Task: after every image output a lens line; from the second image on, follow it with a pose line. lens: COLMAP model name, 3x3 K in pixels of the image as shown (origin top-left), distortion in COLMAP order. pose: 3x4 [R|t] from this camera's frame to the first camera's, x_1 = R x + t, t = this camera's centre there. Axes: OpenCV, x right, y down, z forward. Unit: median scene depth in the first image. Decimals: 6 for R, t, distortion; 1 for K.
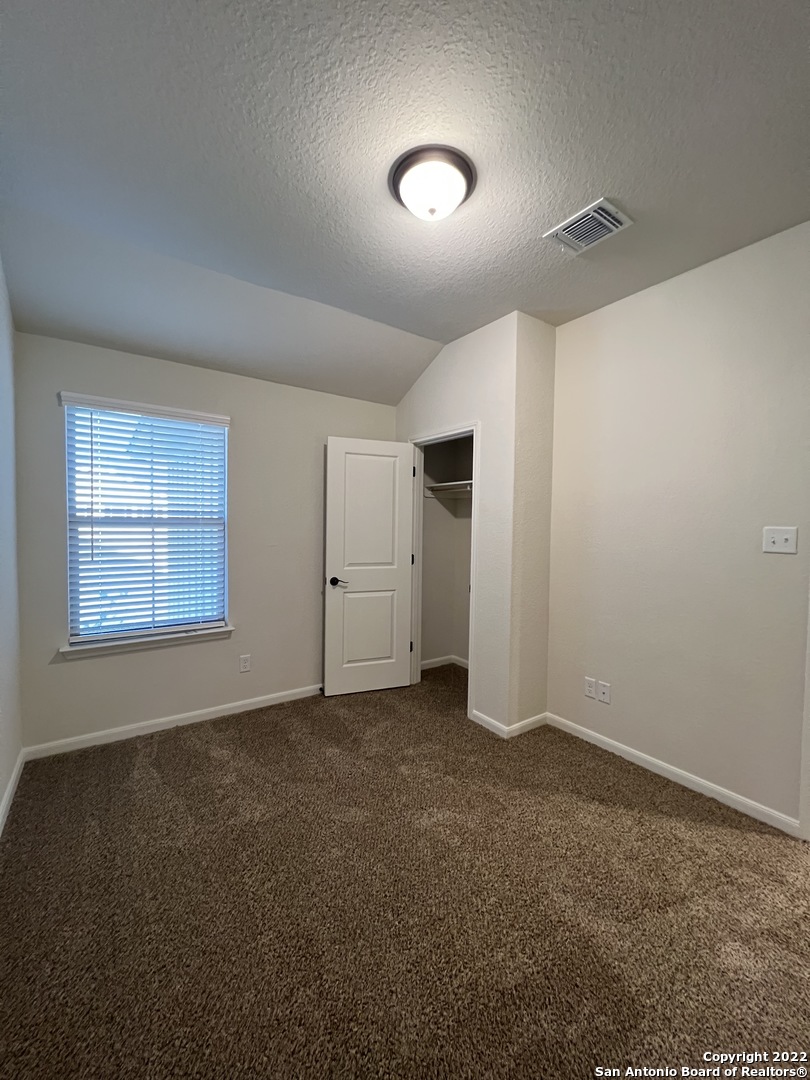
lens RADIAL K [[429.9, 0, 406.3], [0, 429.9, 535.2], [0, 0, 1]] dist [0.001549, 0.000209]
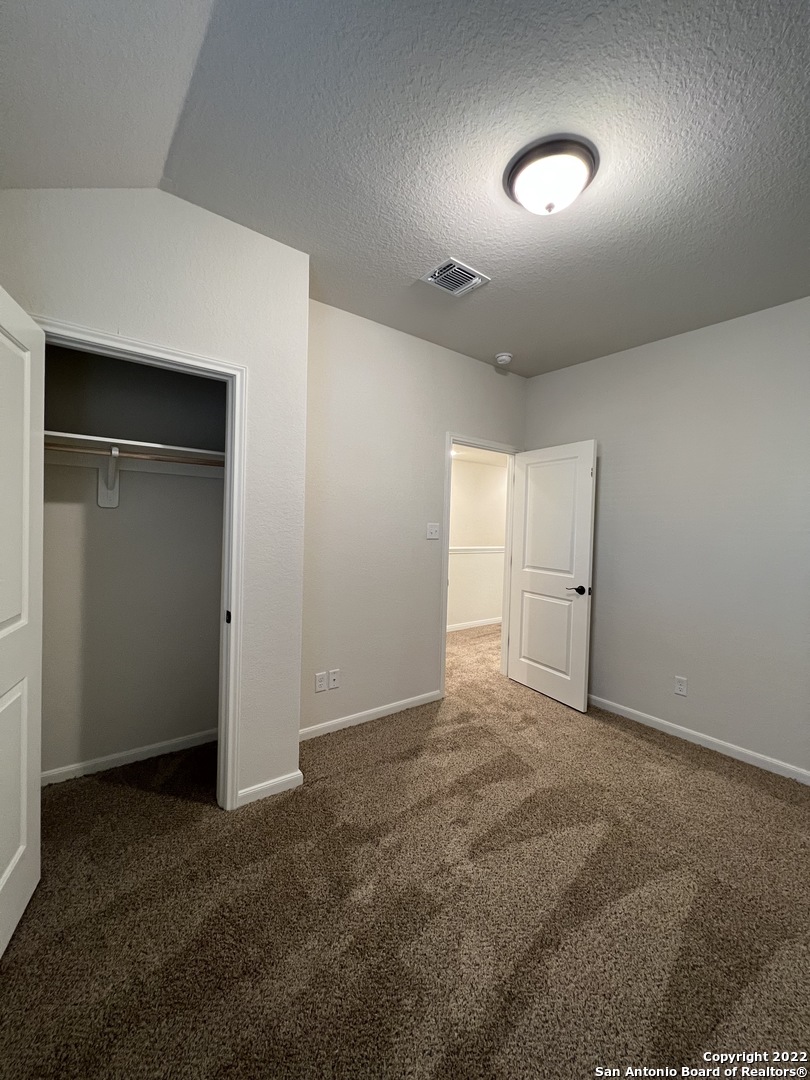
lens RADIAL K [[431.7, 0, 406.7], [0, 431.7, 535.4], [0, 0, 1]] dist [-0.001129, 0.000426]
pose [[-0.040739, -0.046297, 0.998097, -0.726051], [-0.002962, 0.998927, 0.046215, -0.045252], [-0.999165, -0.001074, -0.040832, 1.064544]]
